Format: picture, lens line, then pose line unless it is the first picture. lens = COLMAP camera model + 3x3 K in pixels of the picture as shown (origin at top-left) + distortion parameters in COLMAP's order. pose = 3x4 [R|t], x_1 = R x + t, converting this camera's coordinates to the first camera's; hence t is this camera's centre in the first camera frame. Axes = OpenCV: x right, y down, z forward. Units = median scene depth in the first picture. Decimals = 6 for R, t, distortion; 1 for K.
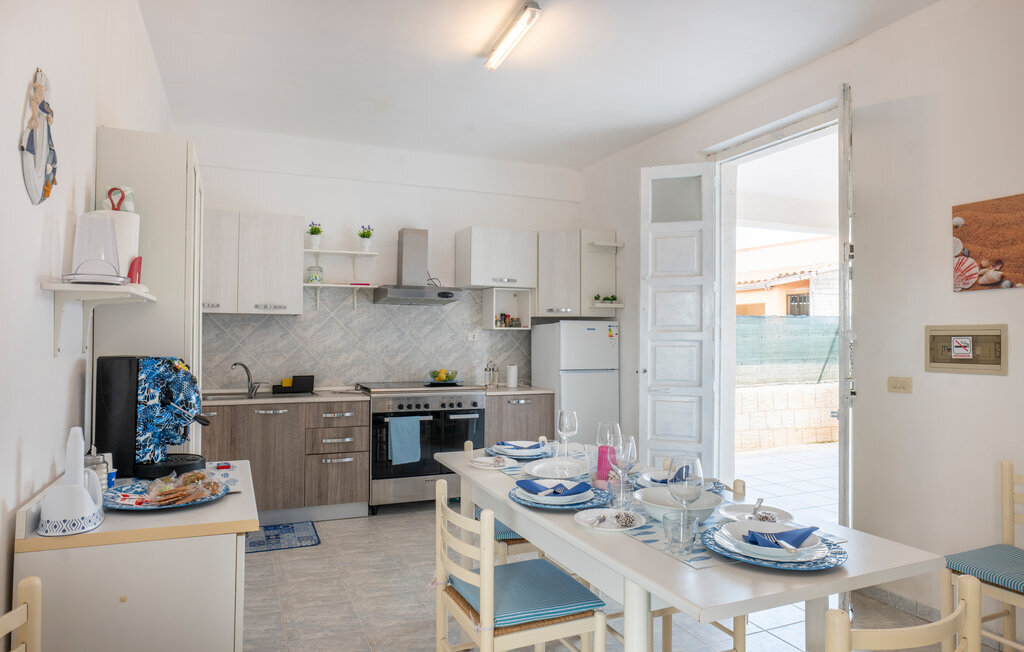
lens RADIAL K [[616.5, 0, 486.1], [0, 616.5, 321.0], [0, 0, 1]] dist [-0.034842, 0.020664]
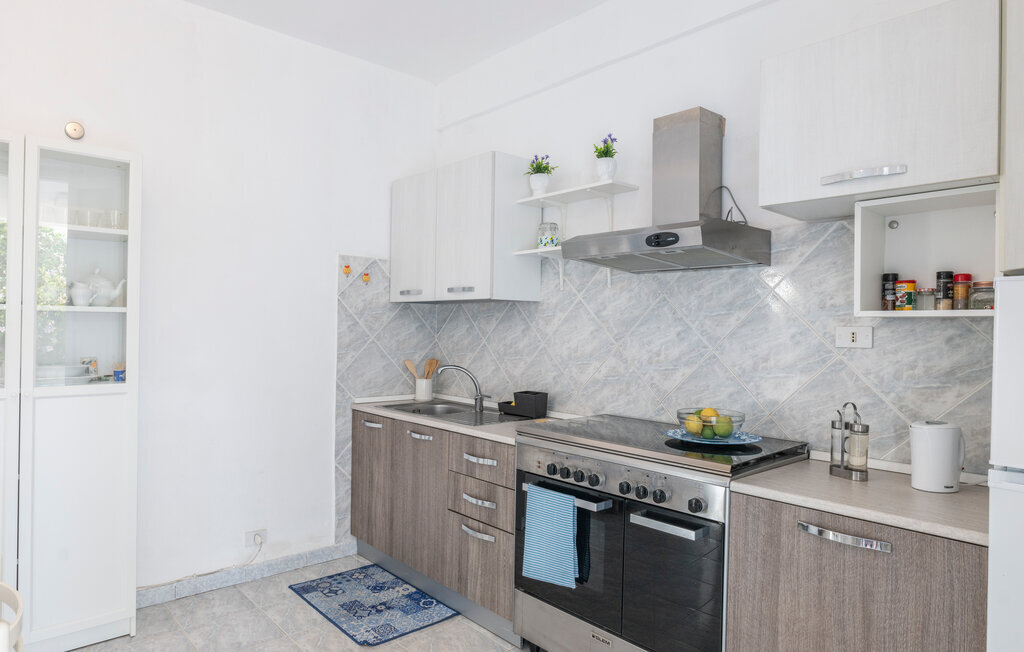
lens RADIAL K [[616.5, 0, 470.6], [0, 616.5, 334.5], [0, 0, 1]] dist [-0.034842, 0.020664]
pose [[0.305850, 0.009529, -0.952032, 0.342224], [0.011759, 0.999836, 0.013786, 0.019646], [0.952007, -0.015411, 0.305688, 0.815289]]
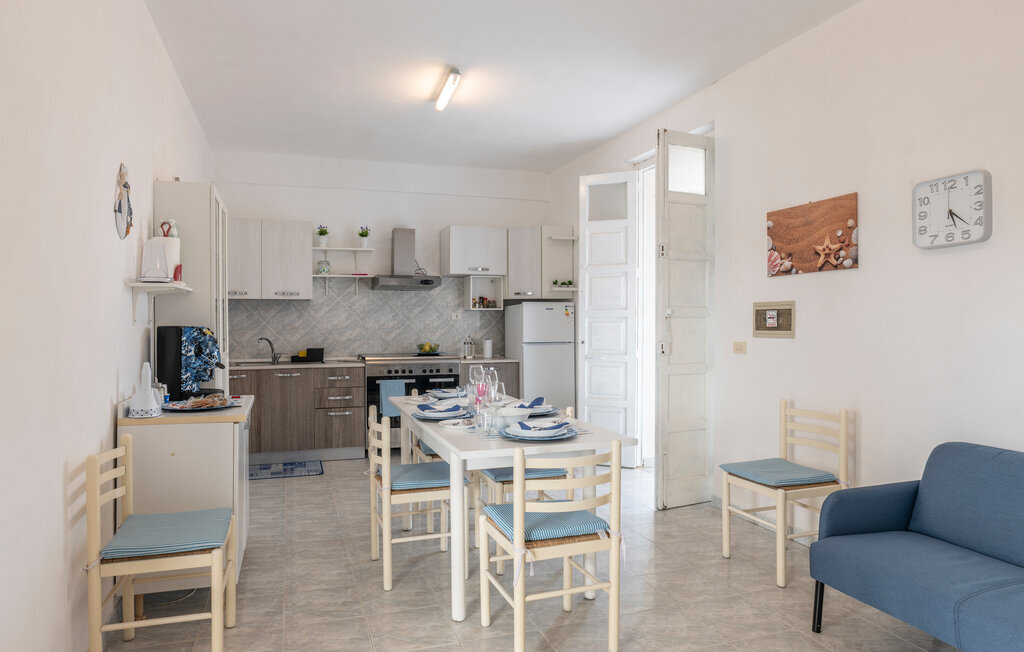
lens RADIAL K [[616.5, 0, 483.8], [0, 616.5, 320.4], [0, 0, 1]] dist [-0.034842, 0.020664]
pose [[0.996974, -0.007904, -0.077333, 0.157760], [0.009874, 0.999635, 0.025129, 0.004691], [0.077106, -0.025816, 0.996689, -0.245991]]
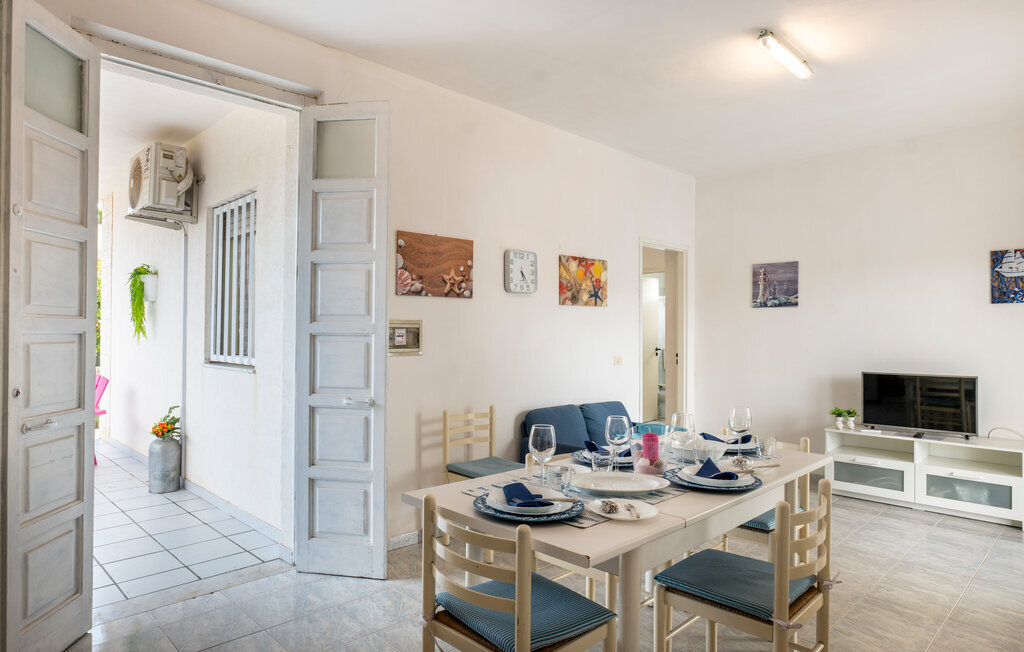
lens RADIAL K [[616.5, 0, 521.9], [0, 616.5, 321.9], [0, 0, 1]] dist [-0.034842, 0.020664]
pose [[-0.389431, 0.001052, 0.921055, -0.363839], [-0.036405, 0.999200, -0.016534, 0.014842], [-0.920336, -0.039970, -0.389081, 0.798041]]
